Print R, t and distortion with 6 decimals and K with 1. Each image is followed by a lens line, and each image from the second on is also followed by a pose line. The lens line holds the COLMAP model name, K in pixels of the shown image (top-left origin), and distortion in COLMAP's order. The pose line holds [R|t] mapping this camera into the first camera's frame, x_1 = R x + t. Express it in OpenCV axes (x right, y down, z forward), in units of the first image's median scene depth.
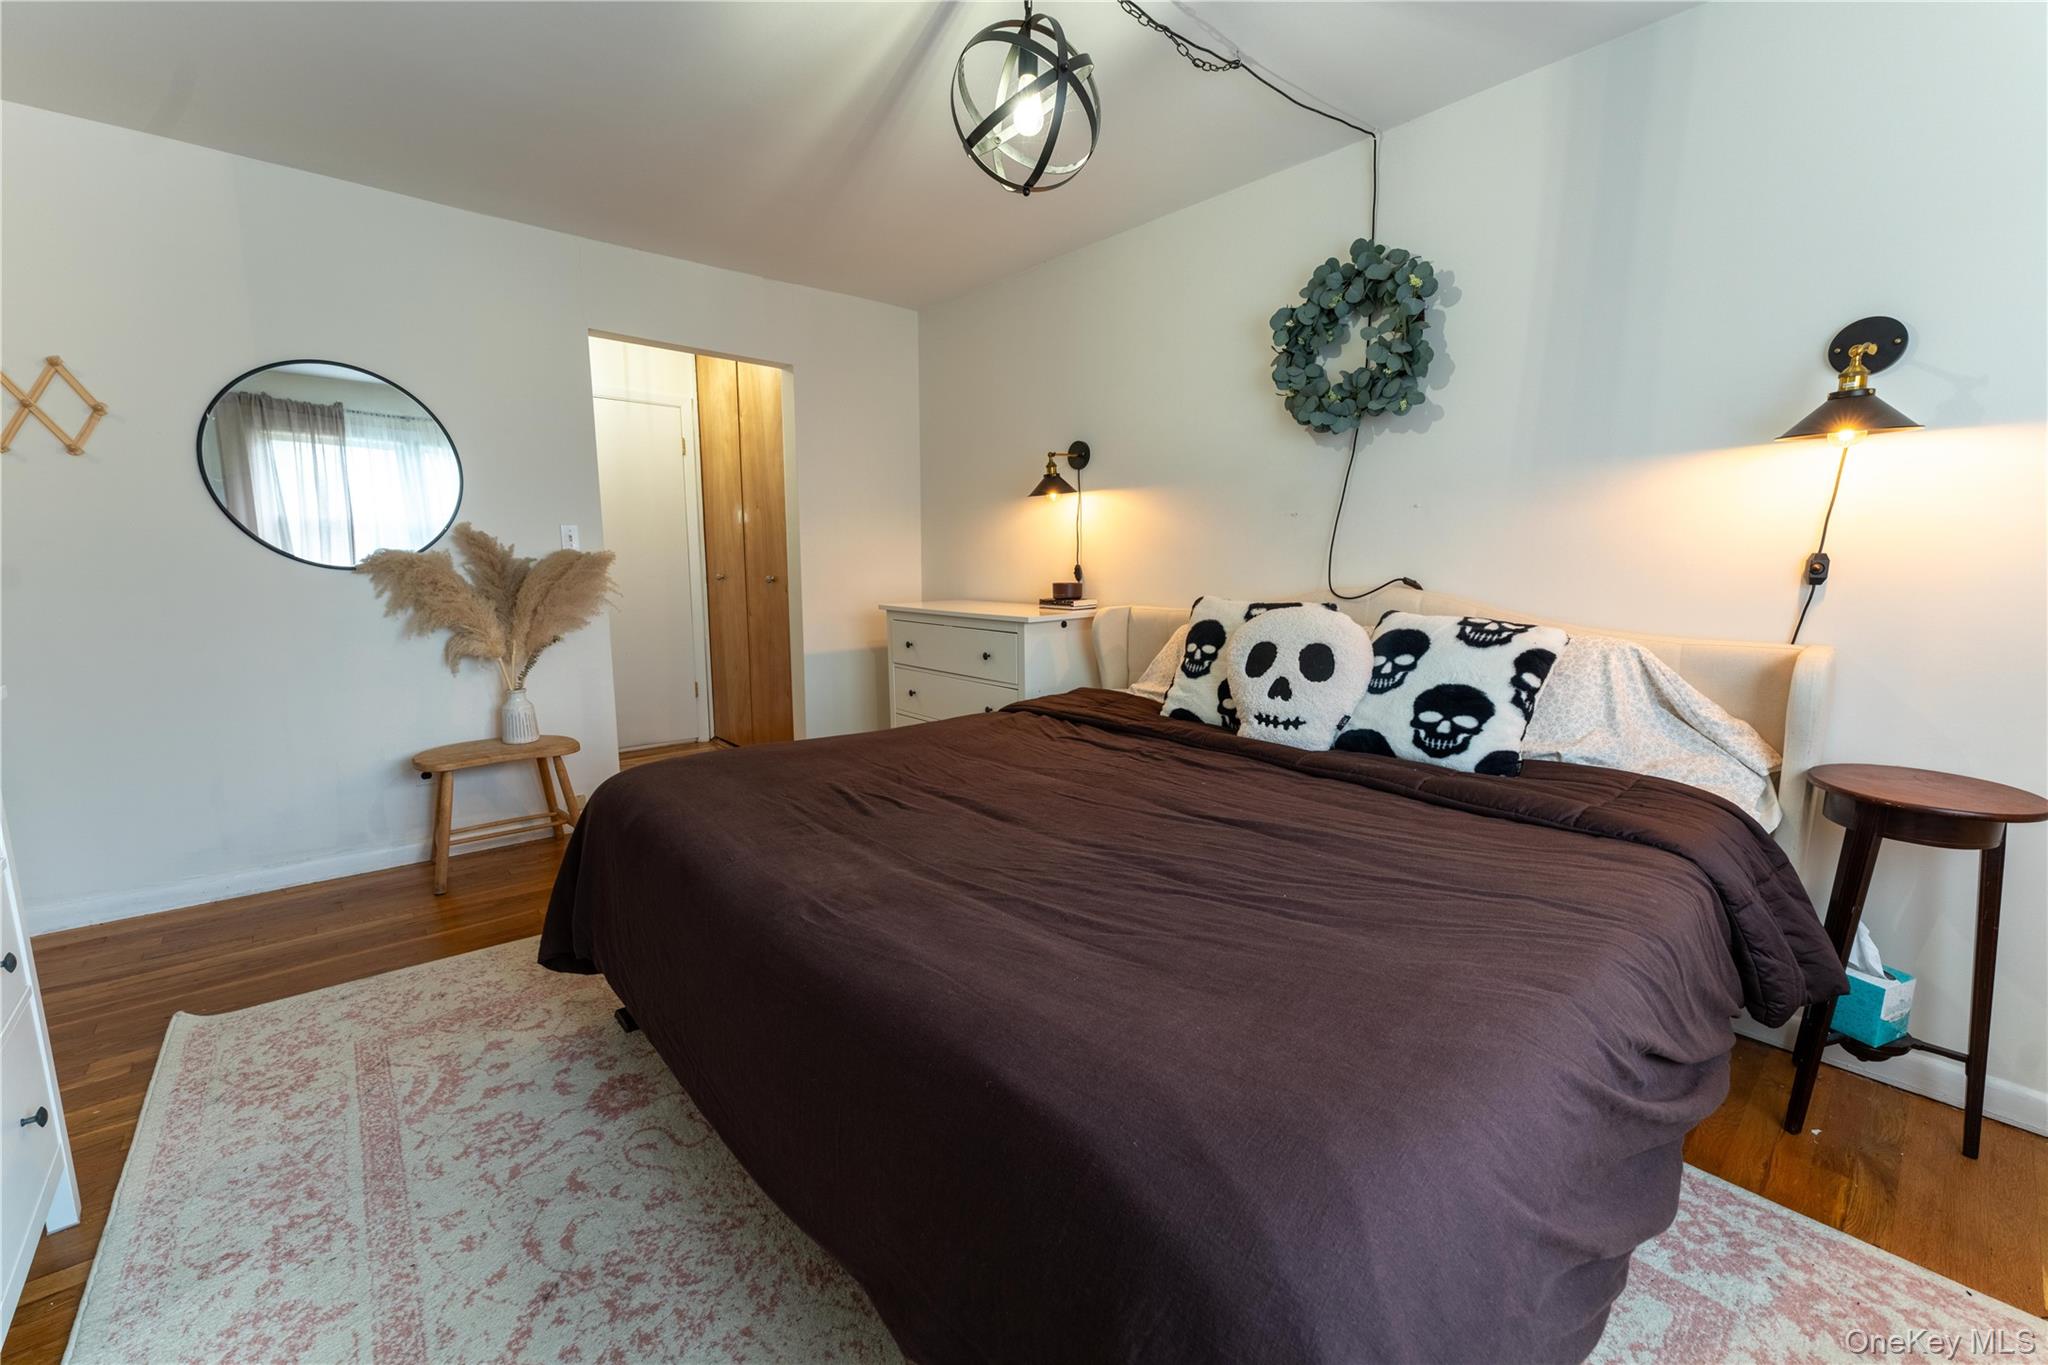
lens RADIAL K [[814.6, 0, 1022.7], [0, 814.6, 676.9], [0, 0, 1]] dist [0.012475, 0.000018]
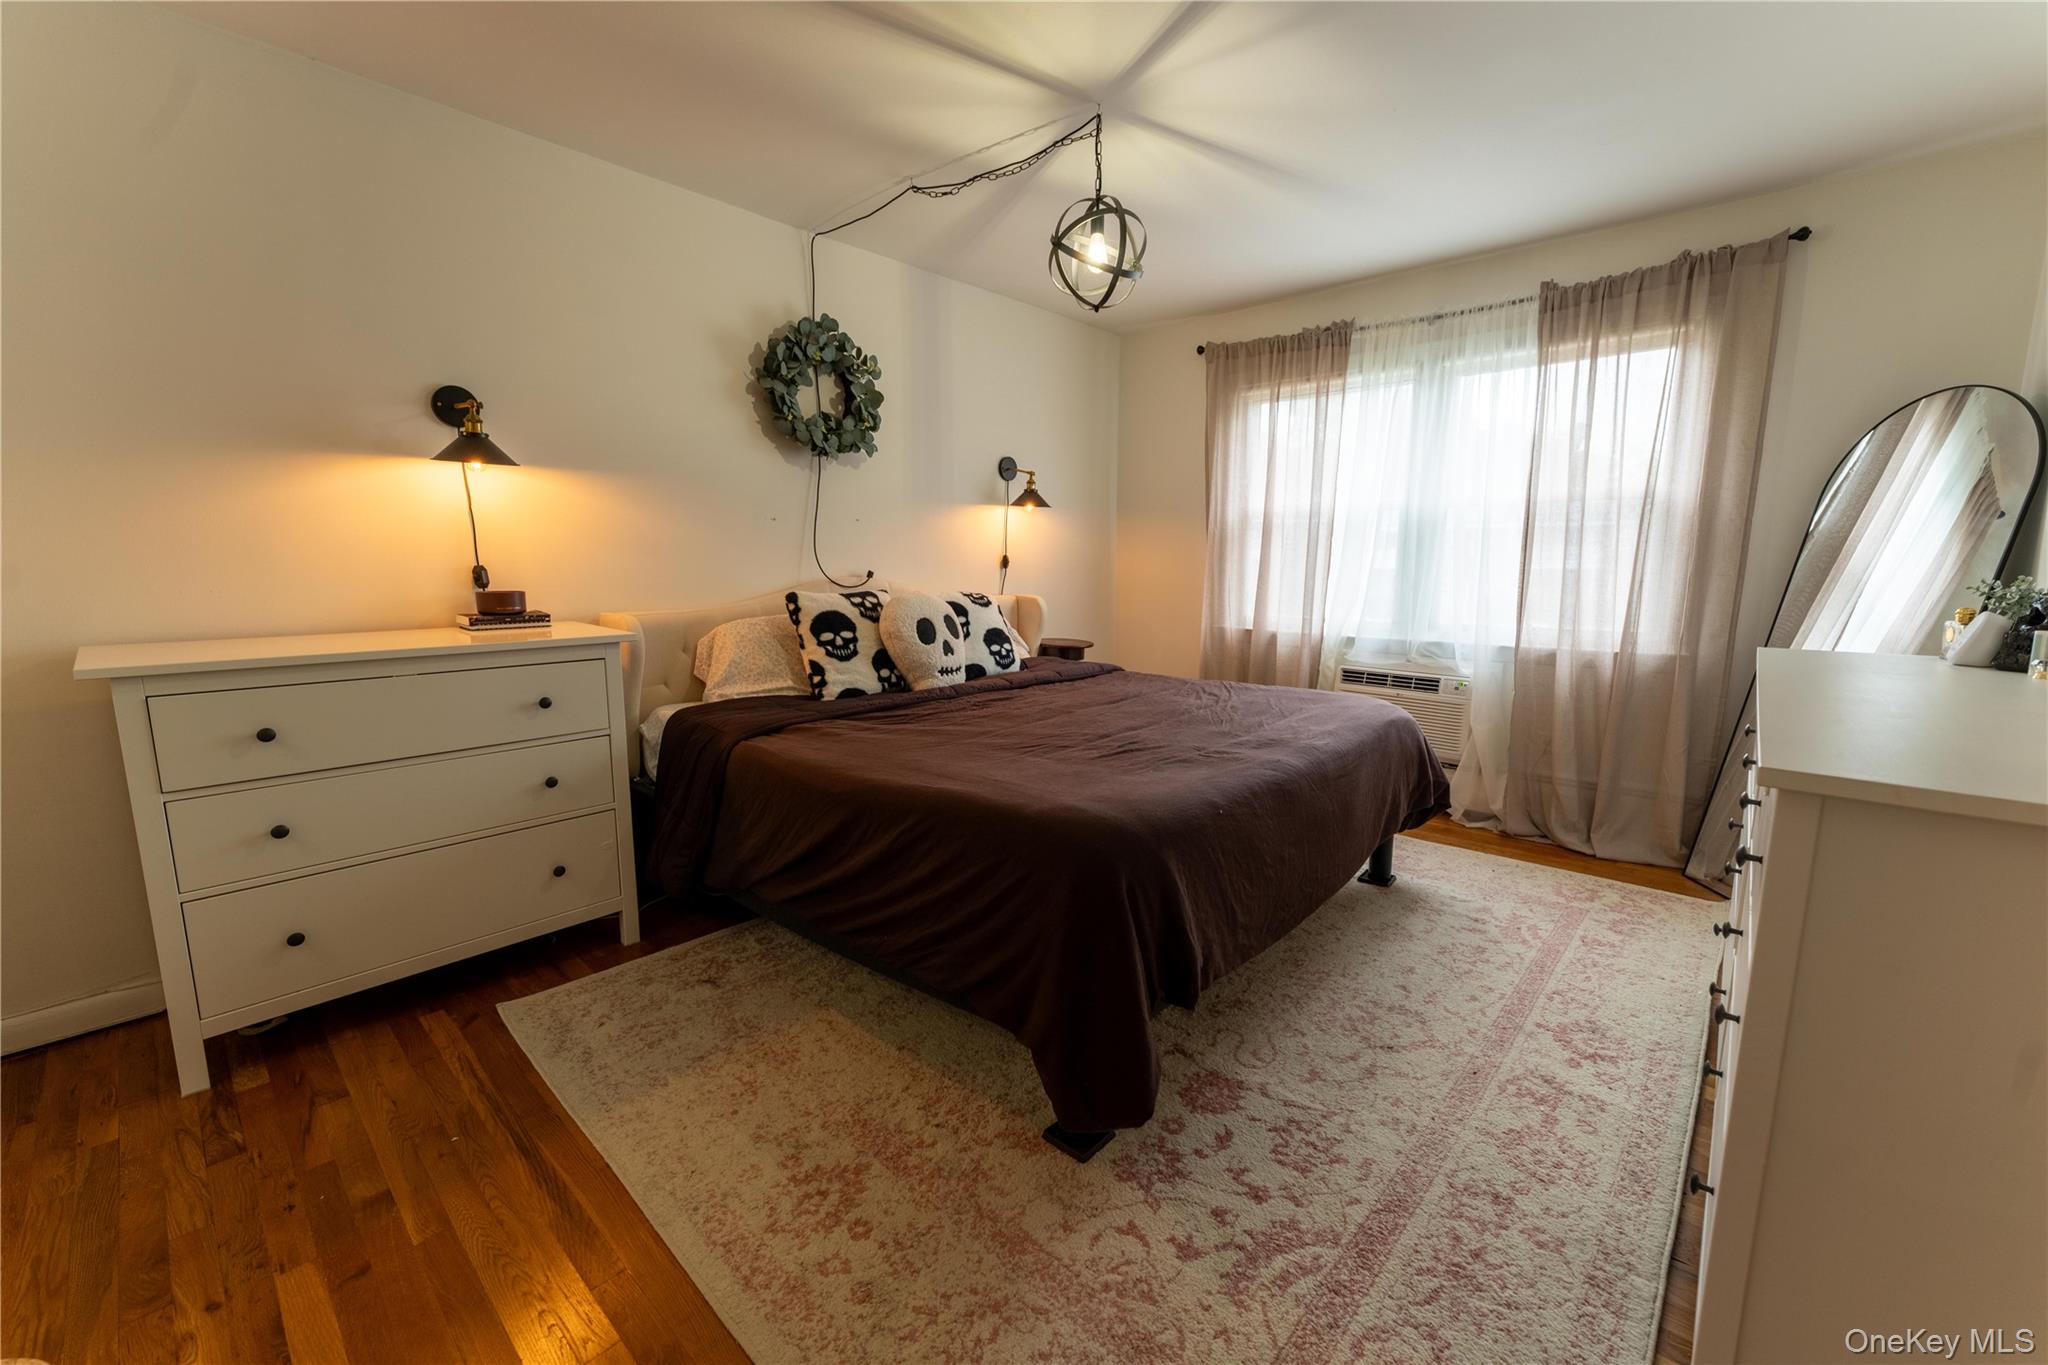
lens RADIAL K [[811.2, 0, 1023.7], [0, 811.2, 684.8], [0, 0, 1]] dist [-0.000169, -0.000191]
pose [[-0.116612, -0.150586, 0.981695, -1.220618], [0.145257, 0.975224, 0.166848, -0.154349], [-0.982498, 0.162055, -0.091849, 1.111565]]
